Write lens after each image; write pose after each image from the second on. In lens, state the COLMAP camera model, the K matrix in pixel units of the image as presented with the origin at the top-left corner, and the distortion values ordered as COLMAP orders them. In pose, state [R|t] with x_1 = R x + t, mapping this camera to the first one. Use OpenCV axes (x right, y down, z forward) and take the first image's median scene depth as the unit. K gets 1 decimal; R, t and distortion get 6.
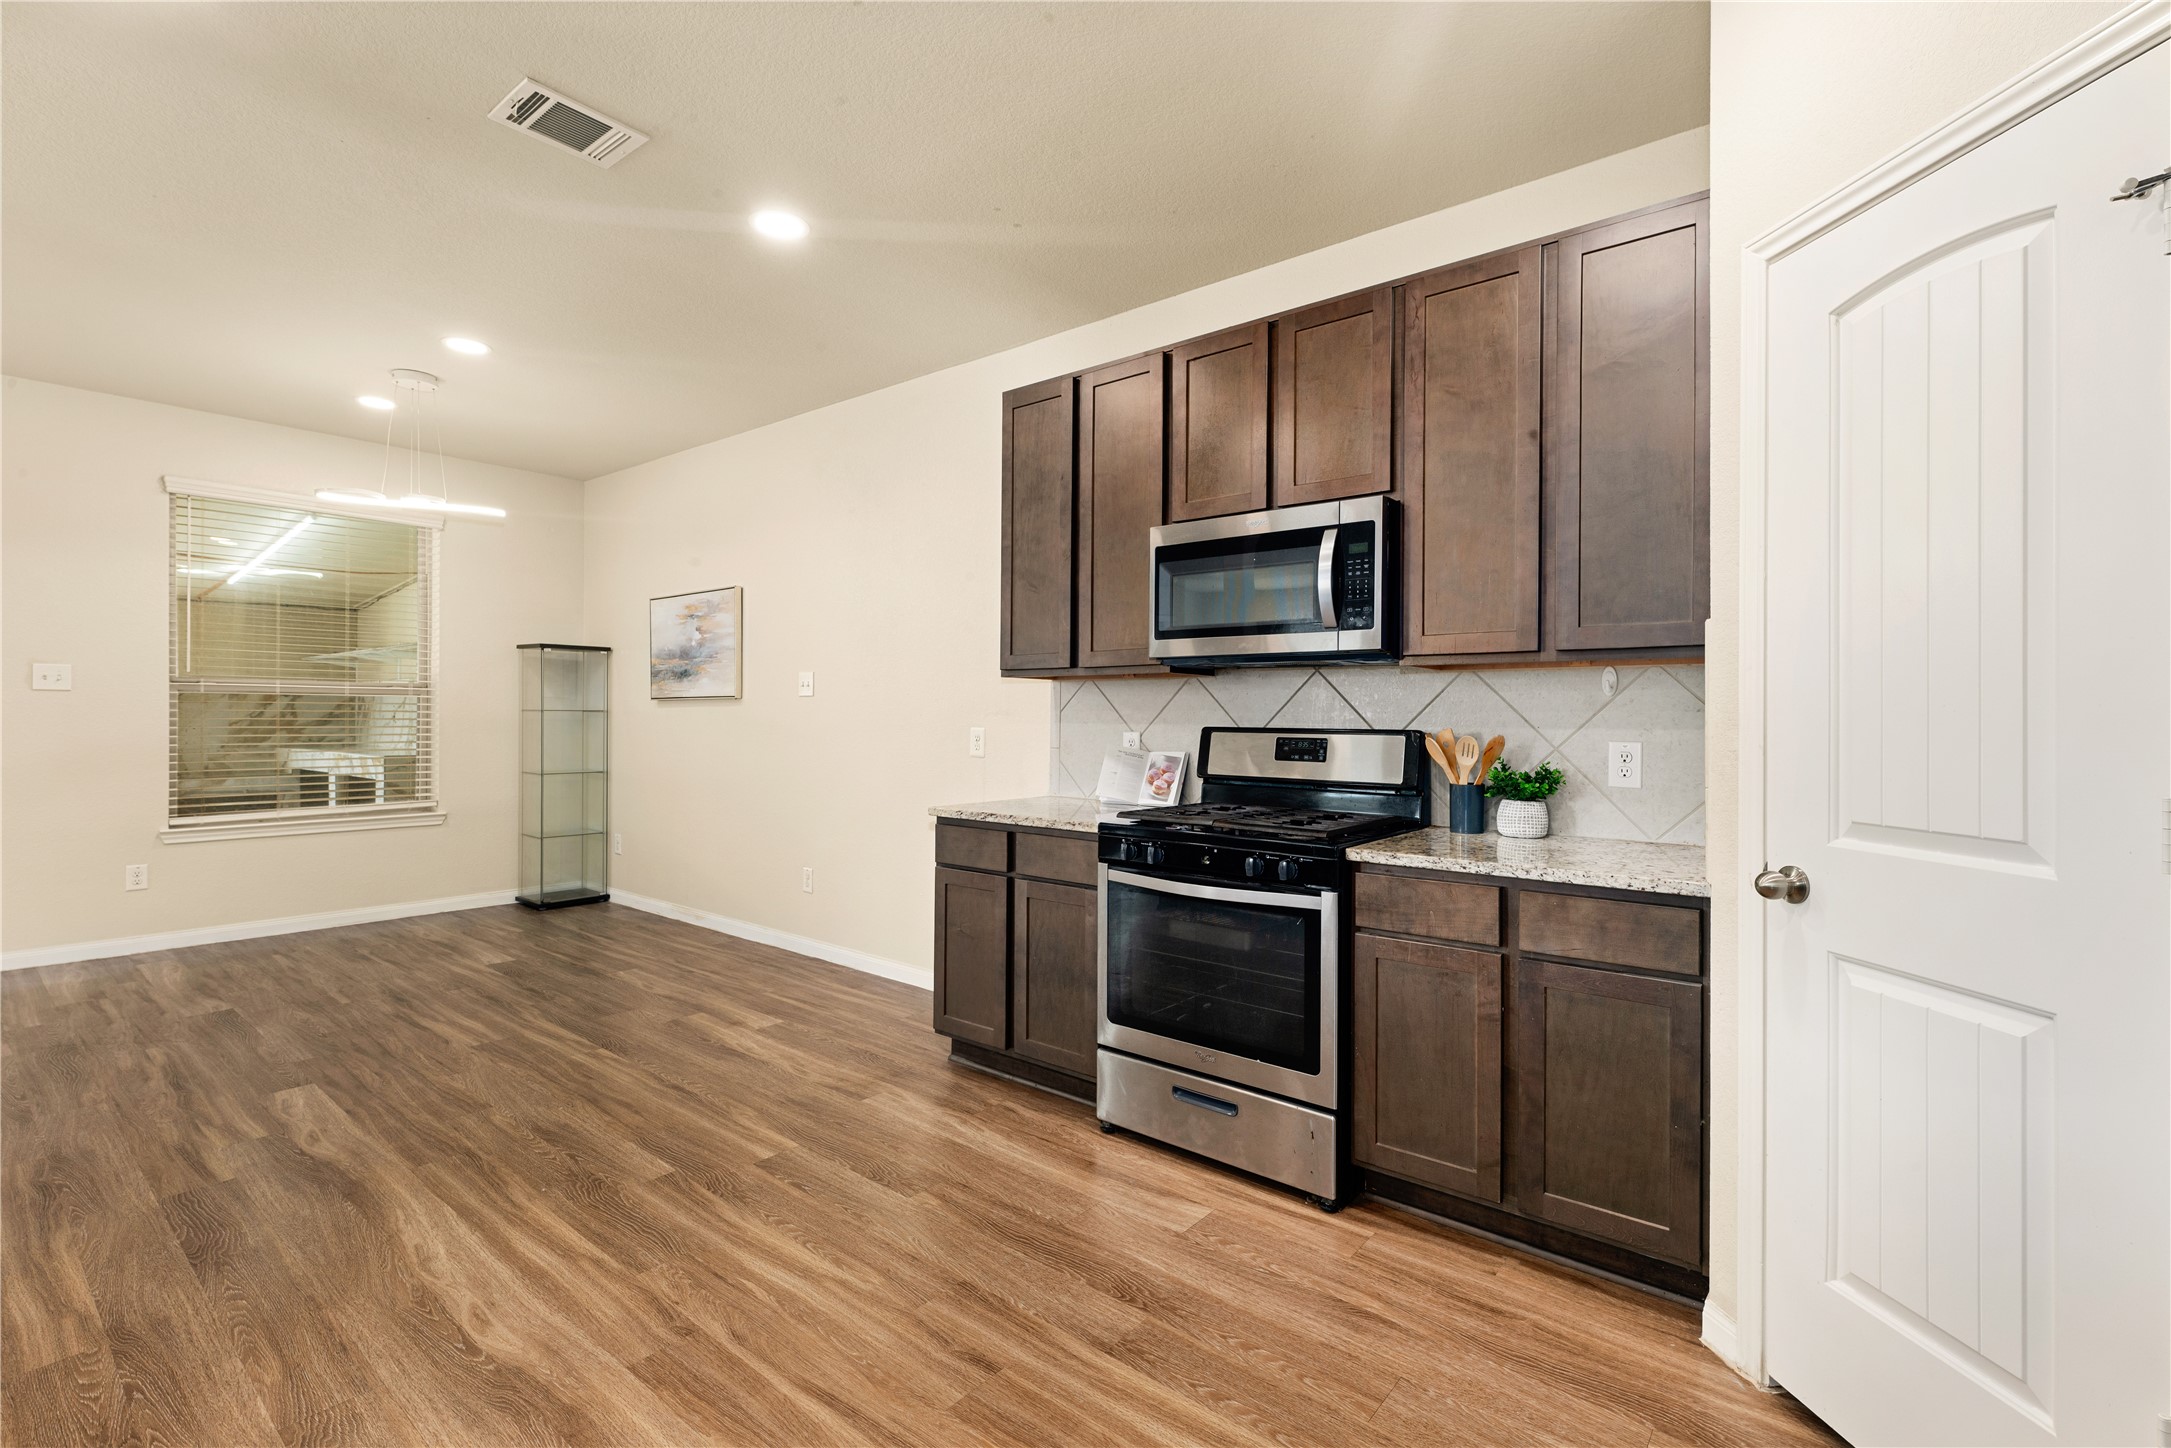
lens RADIAL K [[966.8, 0, 1085.5], [0, 966.8, 724.0], [0, 0, 1]] dist [-0.000686, -0.000890]
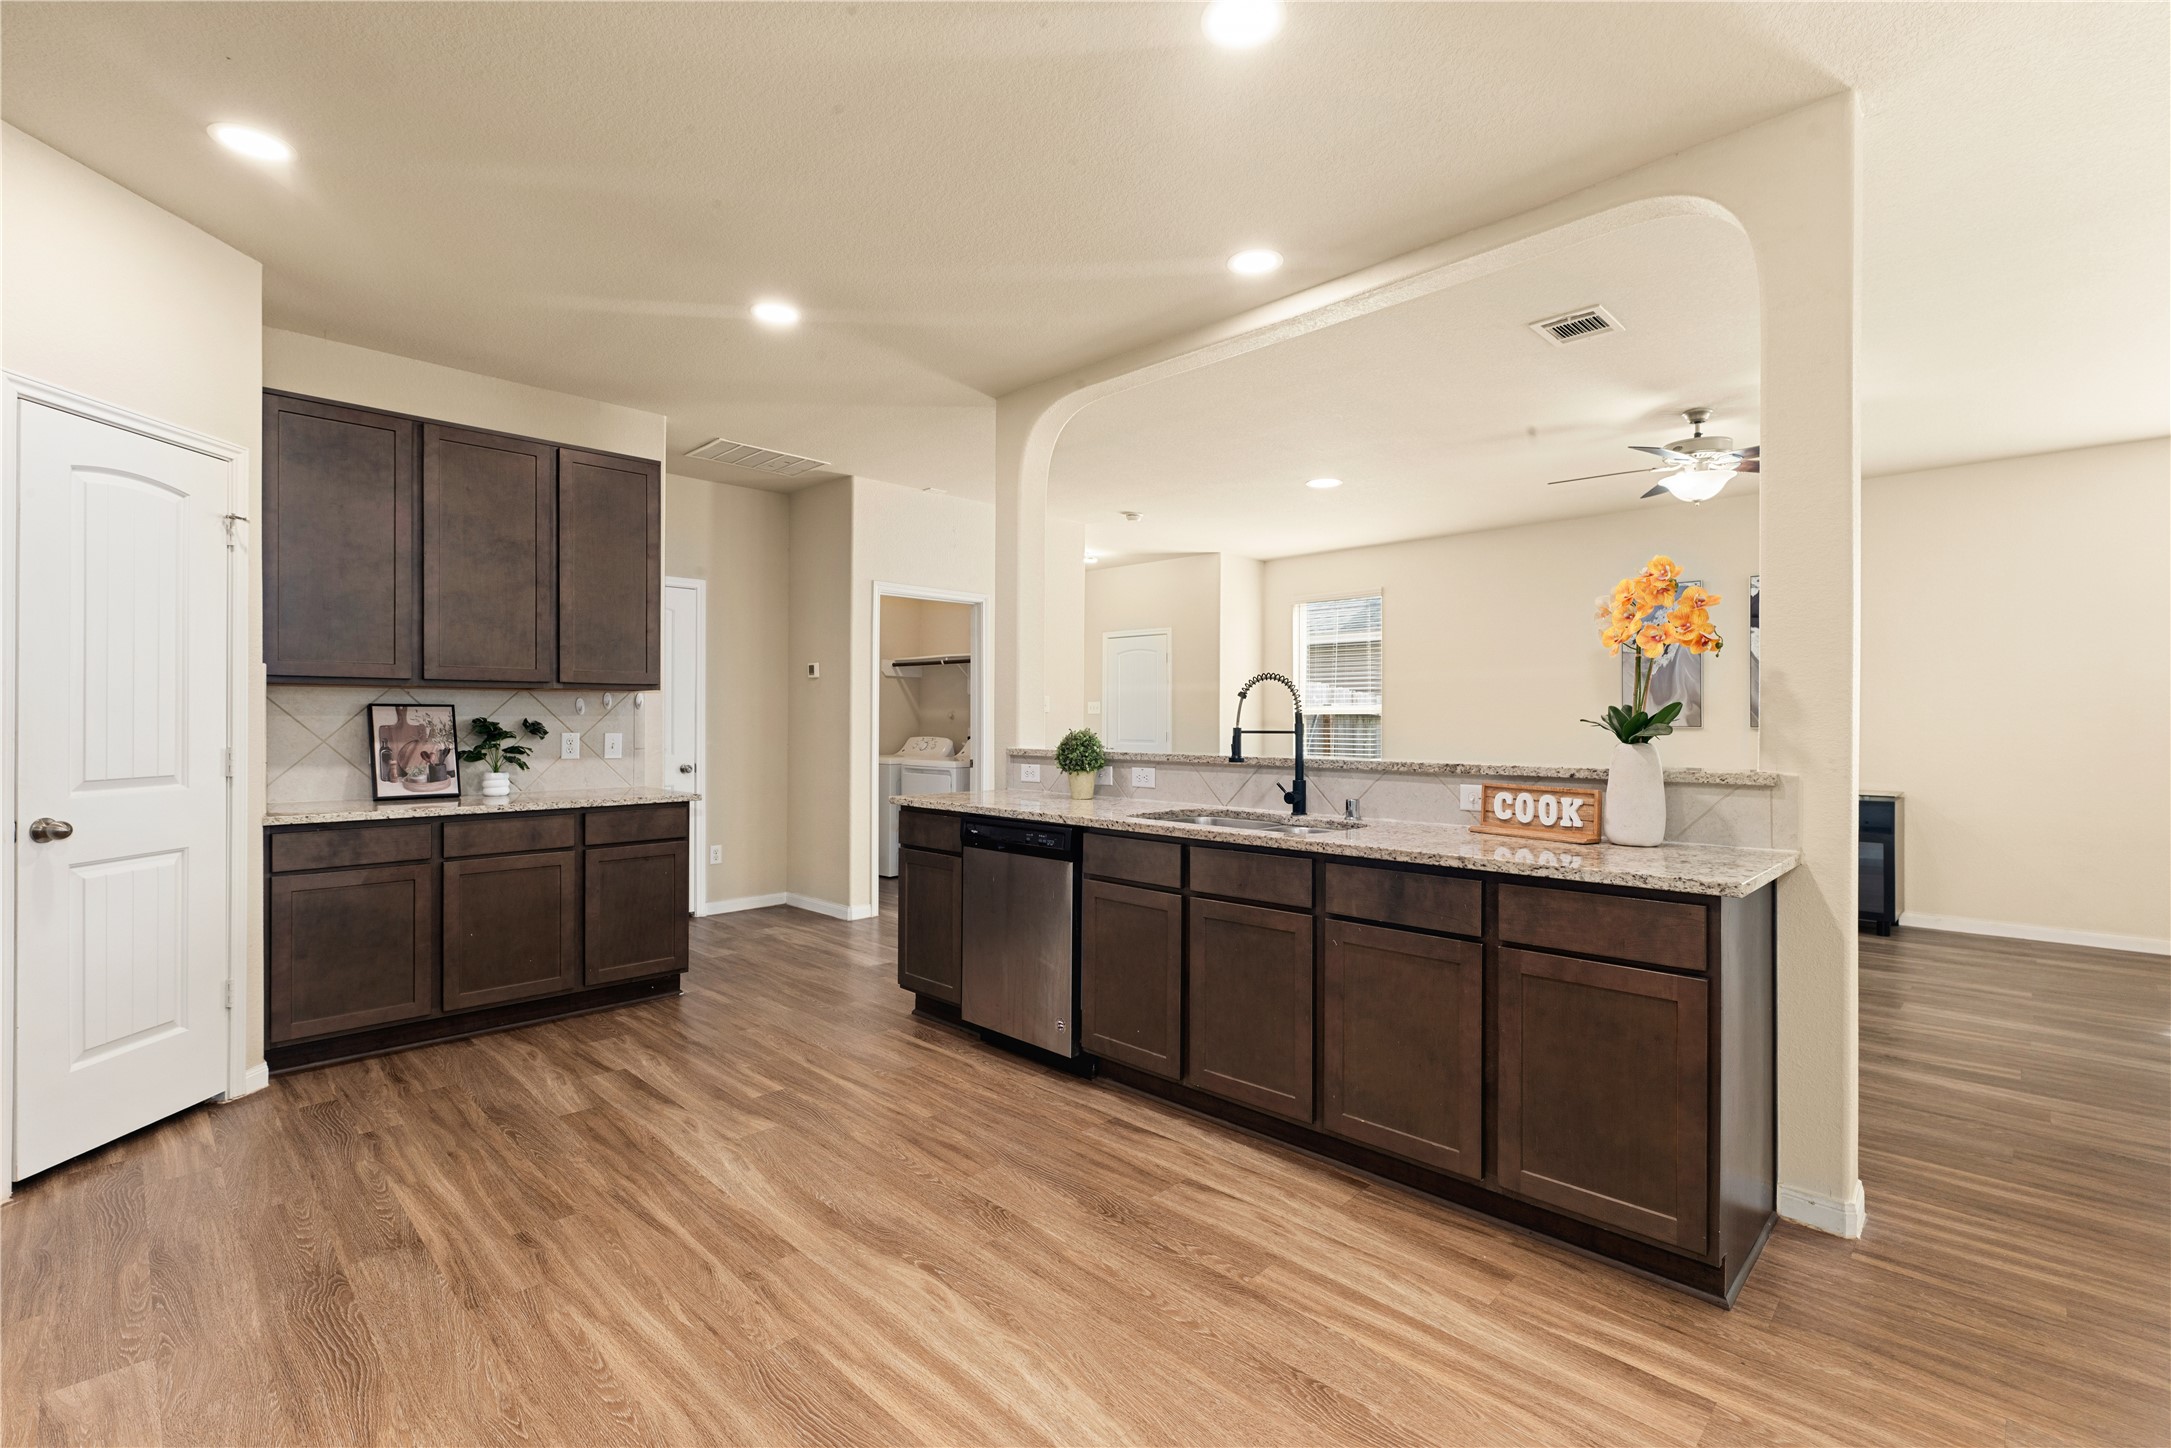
lens RADIAL K [[965.8, 0, 1090.9], [0, 965.8, 726.6], [0, 0, 1]] dist [0.000359, -0.000388]
pose [[-0.995654, -0.010327, 0.092553, -0.802023], [-0.008881, 0.999832, 0.016019, -0.024773], [-0.092702, 0.015127, -0.995579, 1.836468]]
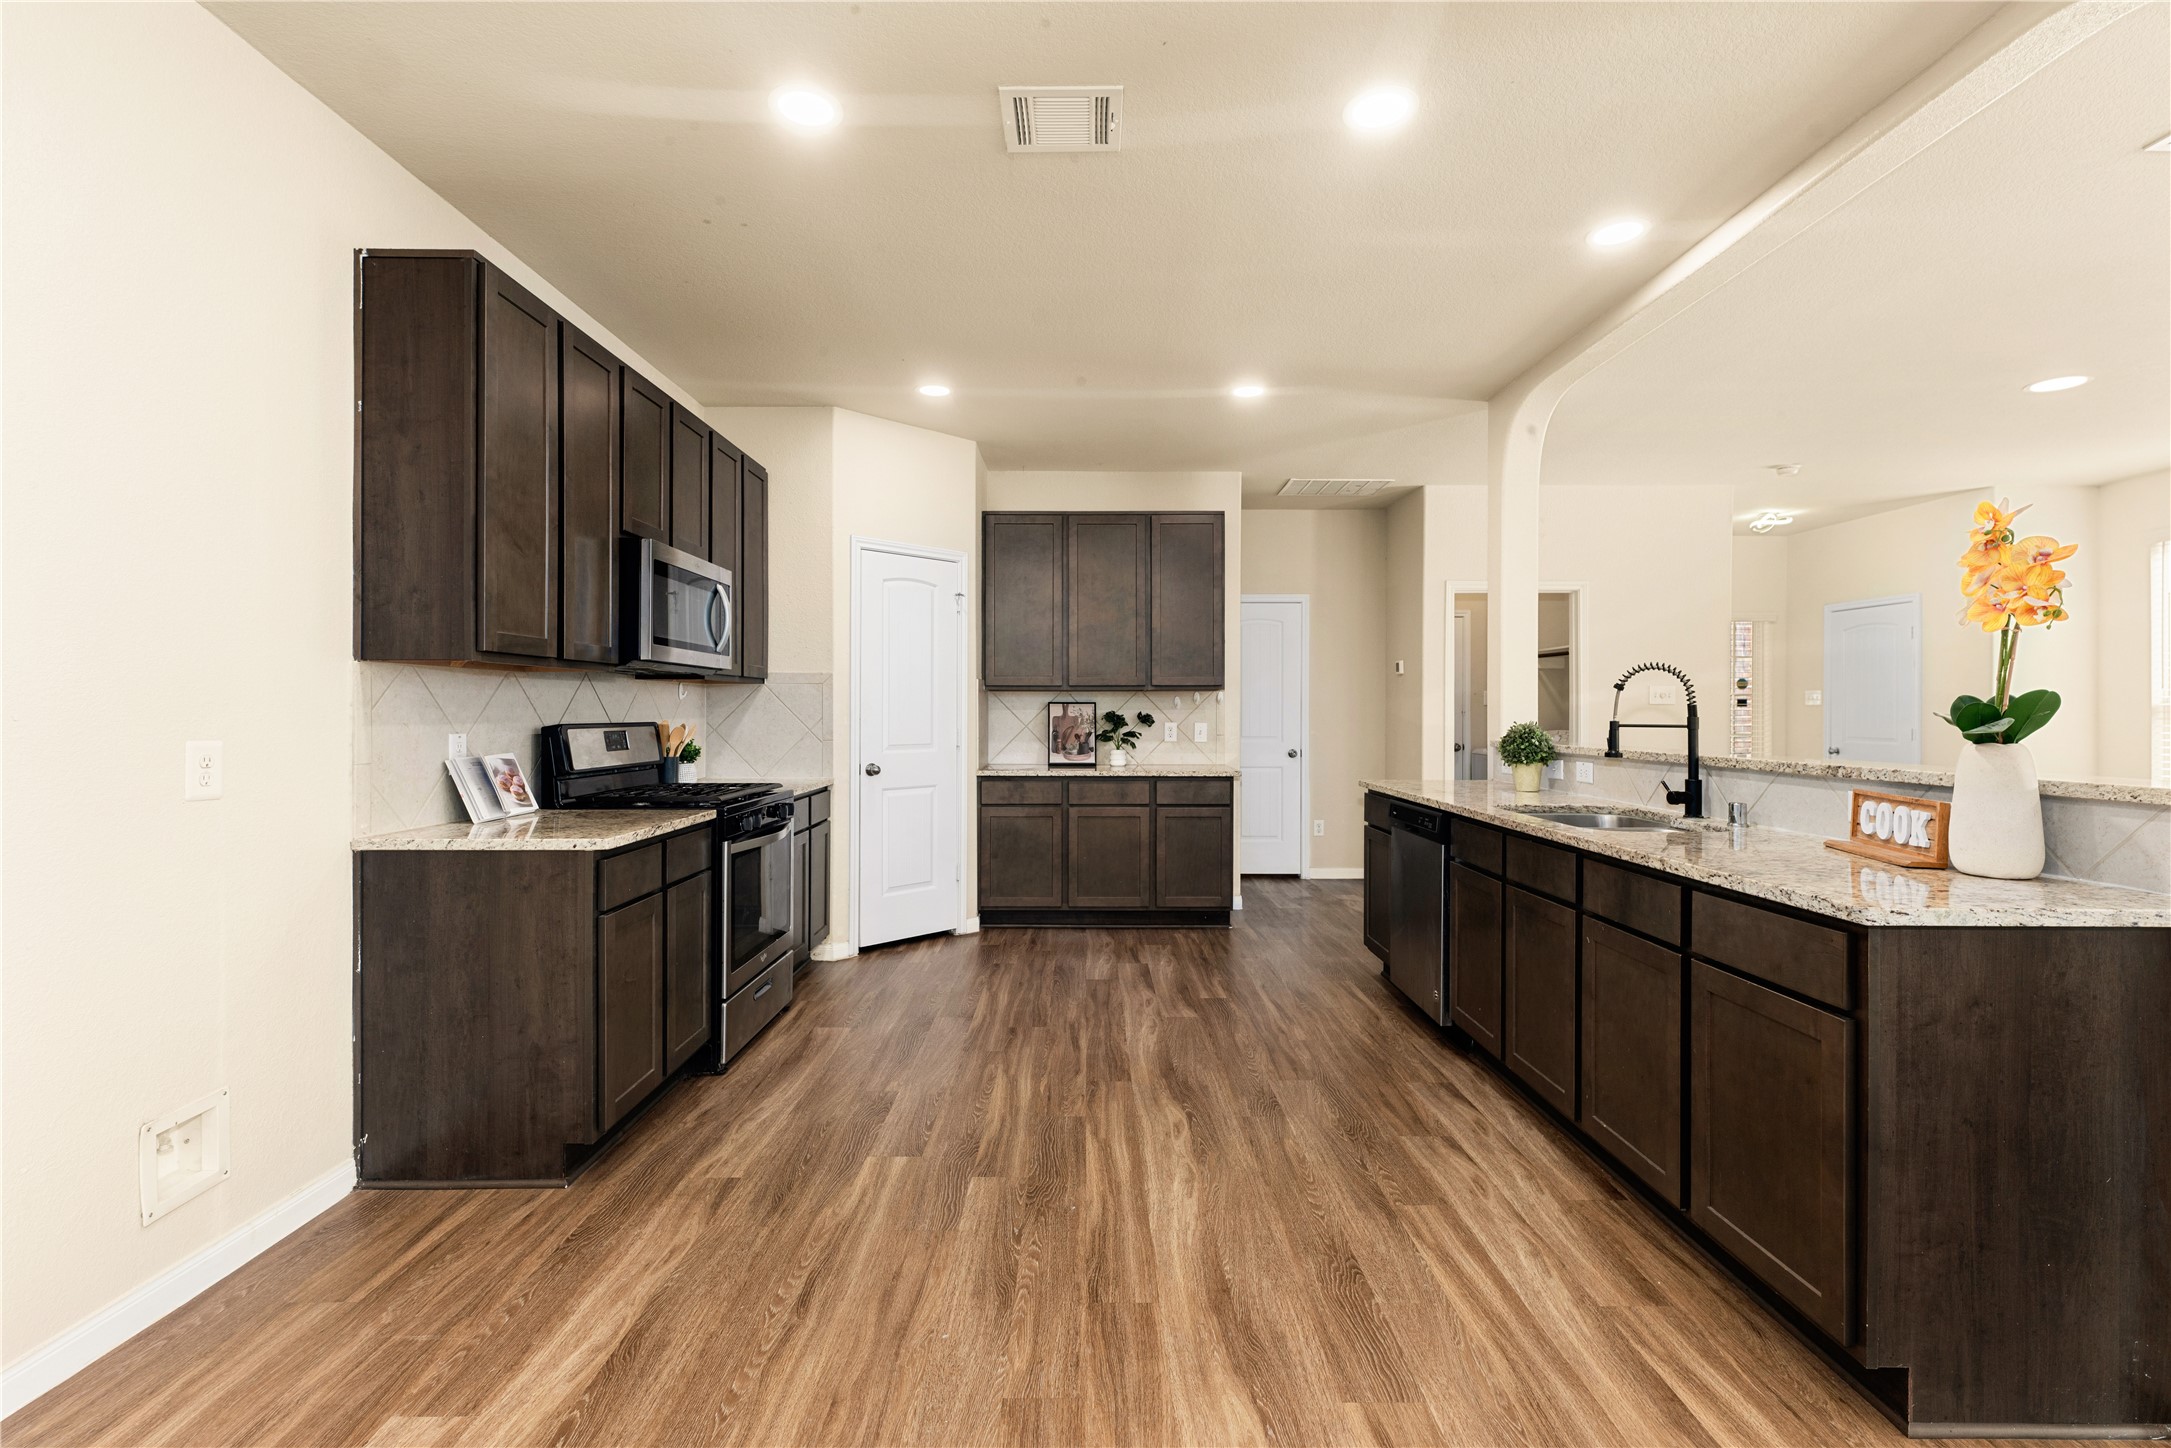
lens RADIAL K [[966.8, 0, 1085.5], [0, 966.8, 724.0], [0, 0, 1]] dist [-0.000686, -0.000890]
pose [[-0.631781, -0.018829, 0.774918, -1.504905], [-0.000069, 0.999706, 0.024234, -0.031060], [-0.775147, 0.015257, -0.631597, 1.831821]]
